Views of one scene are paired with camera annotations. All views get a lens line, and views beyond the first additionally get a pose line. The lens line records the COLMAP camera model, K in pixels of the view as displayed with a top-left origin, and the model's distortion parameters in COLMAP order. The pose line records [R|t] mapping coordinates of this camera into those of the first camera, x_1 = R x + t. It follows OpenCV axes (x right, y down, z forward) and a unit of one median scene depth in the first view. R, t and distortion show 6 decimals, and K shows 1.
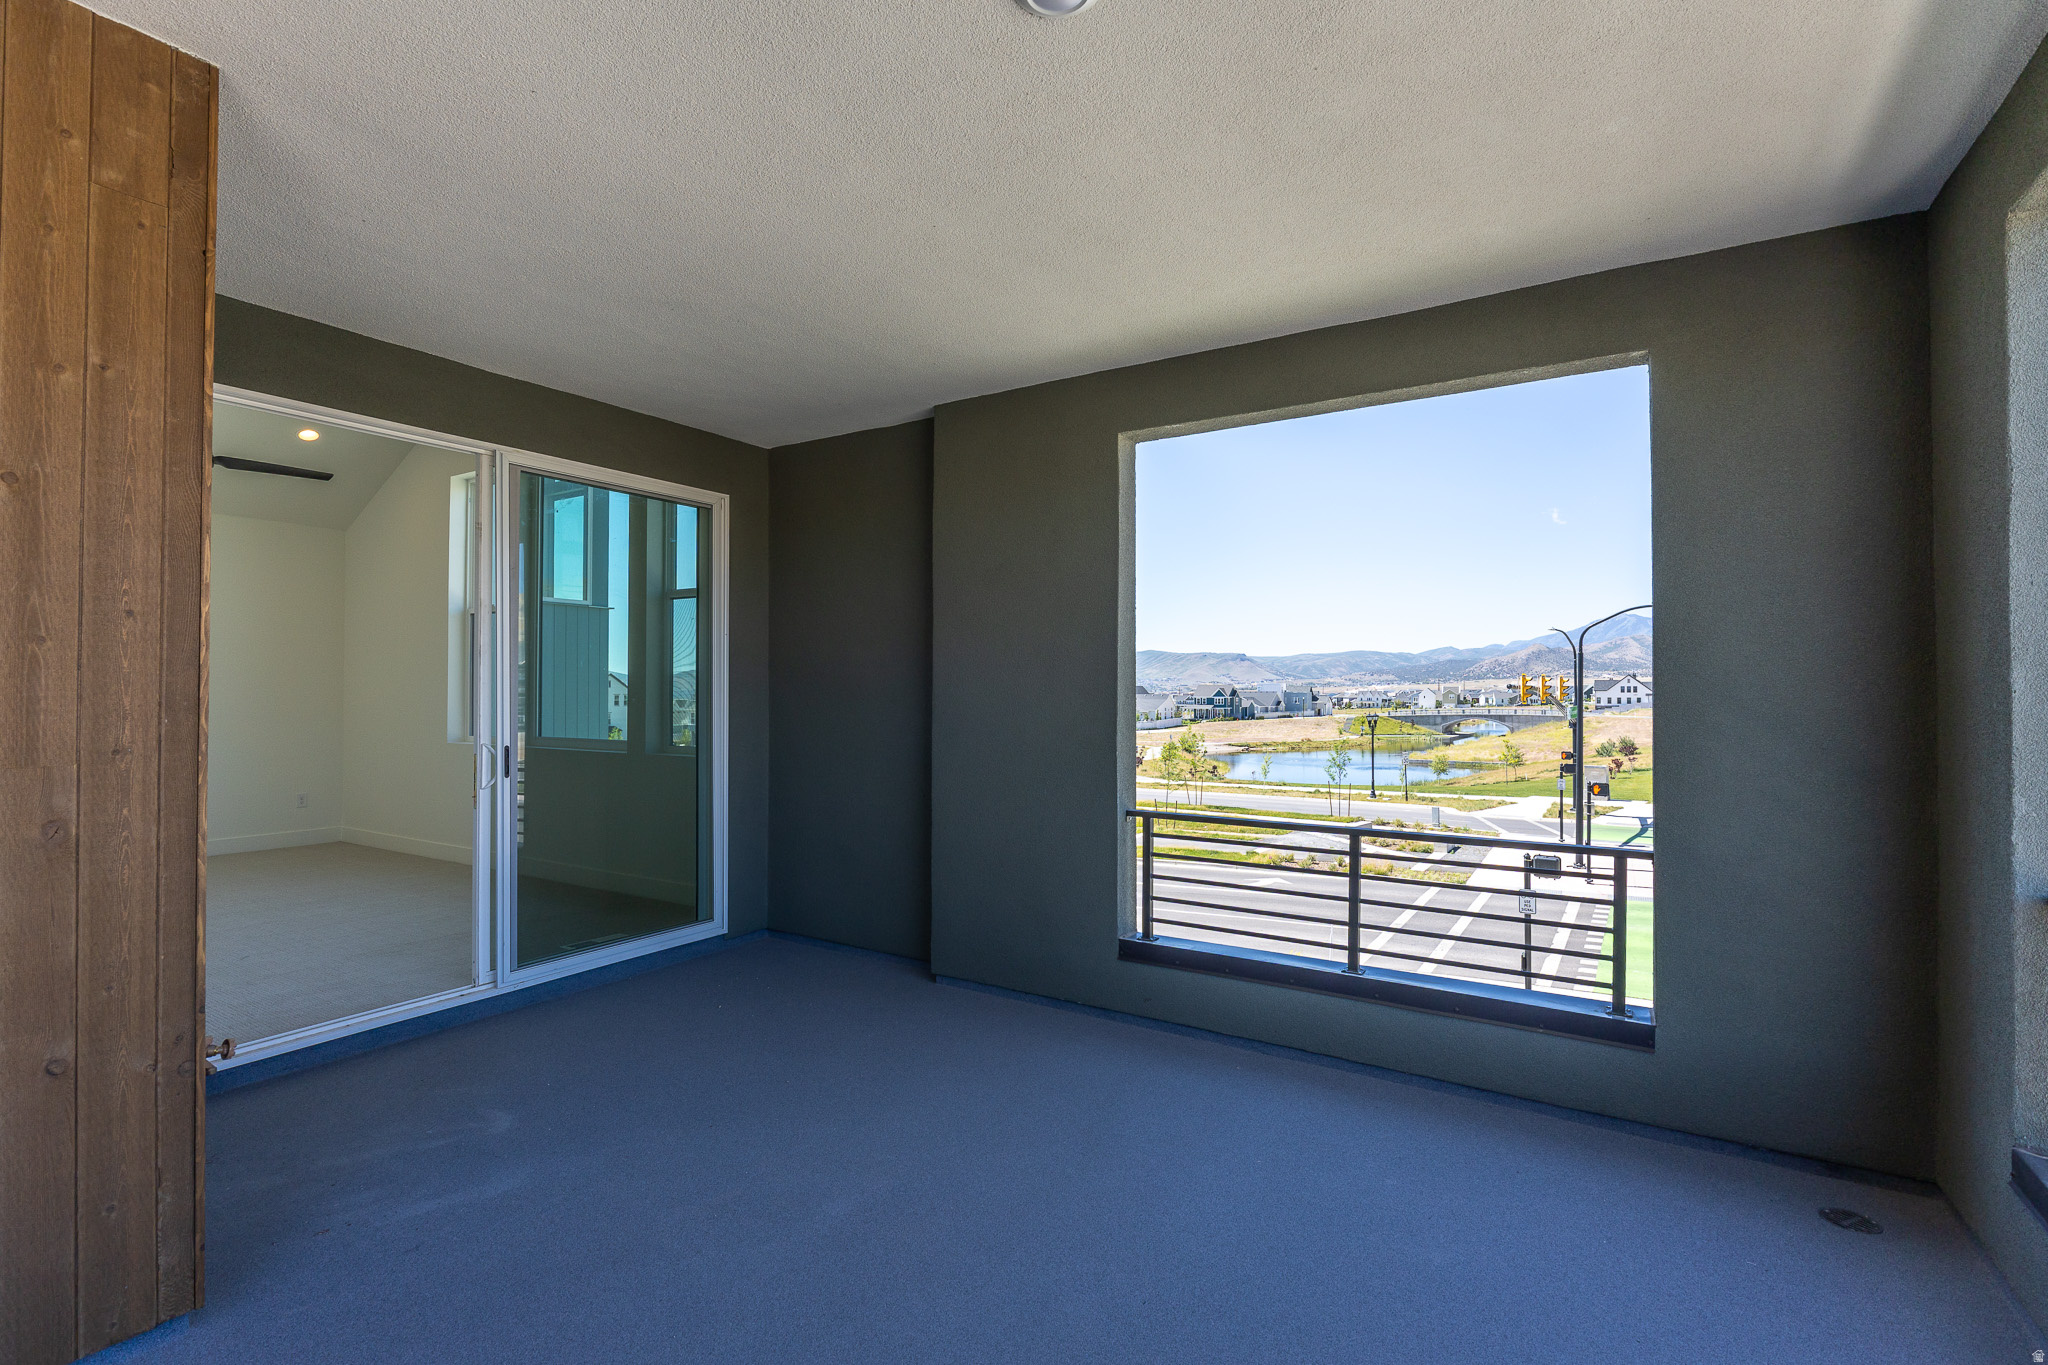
lens RADIAL K [[942.8, 0, 1019.2], [0, 942.8, 669.2], [0, 0, 1]] dist [-0.013458, 0.000481]
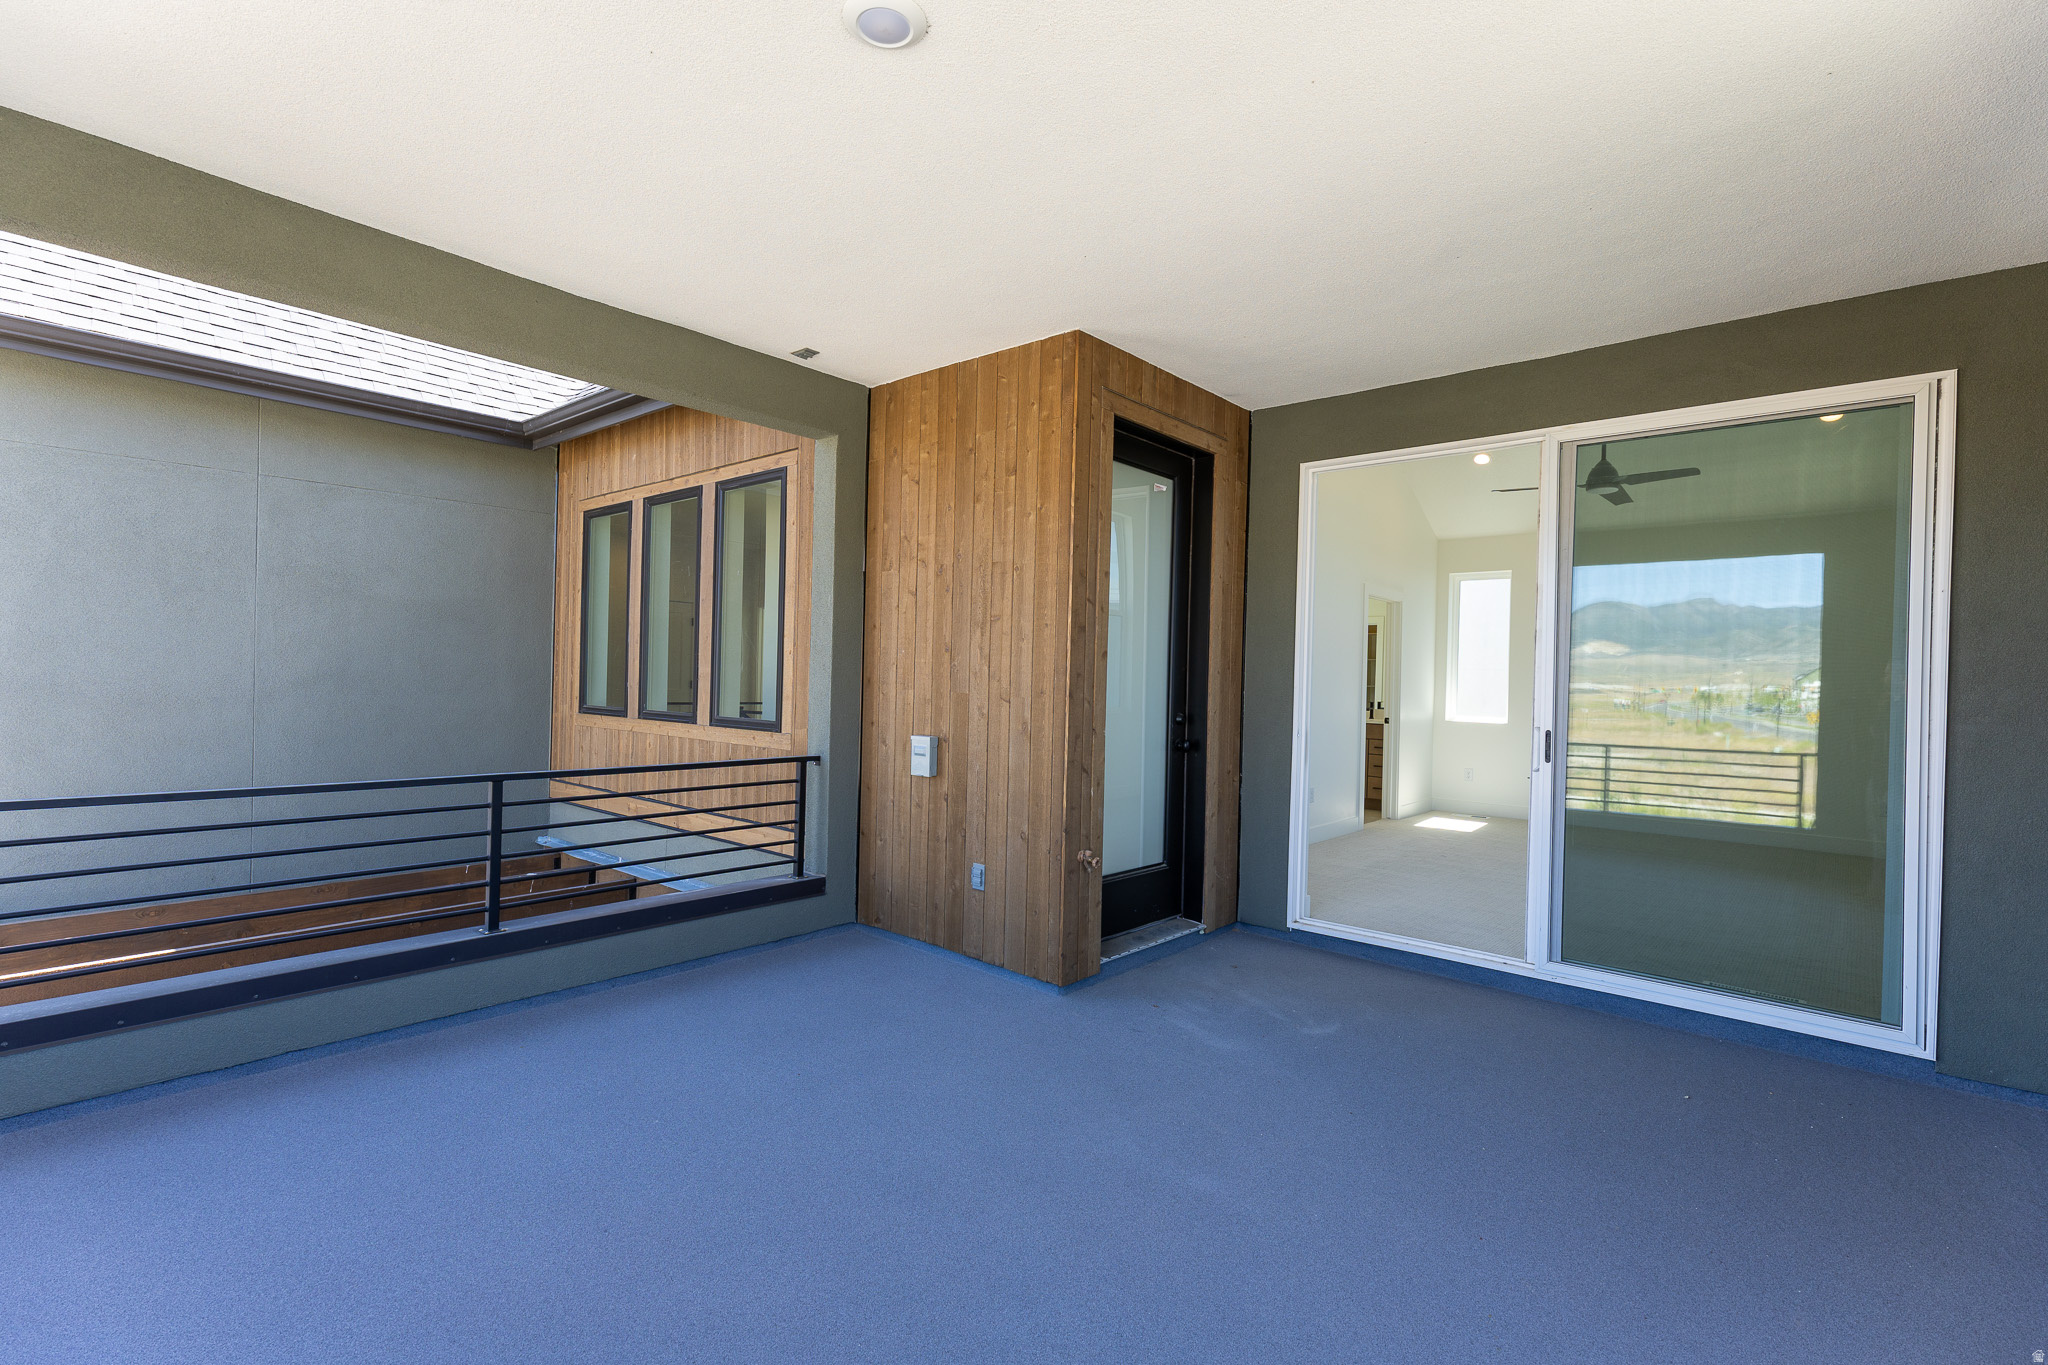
lens RADIAL K [[933.6, 0, 1025.1], [0, 933.6, 674.6], [0, 0, 1]] dist [-0.000019, -0.000233]
pose [[-0.163417, -0.007211, -0.986531, 0.622737], [-0.000470, 0.999974, -0.007231, 0.036683], [0.986557, -0.000718, -0.163416, 0.750919]]
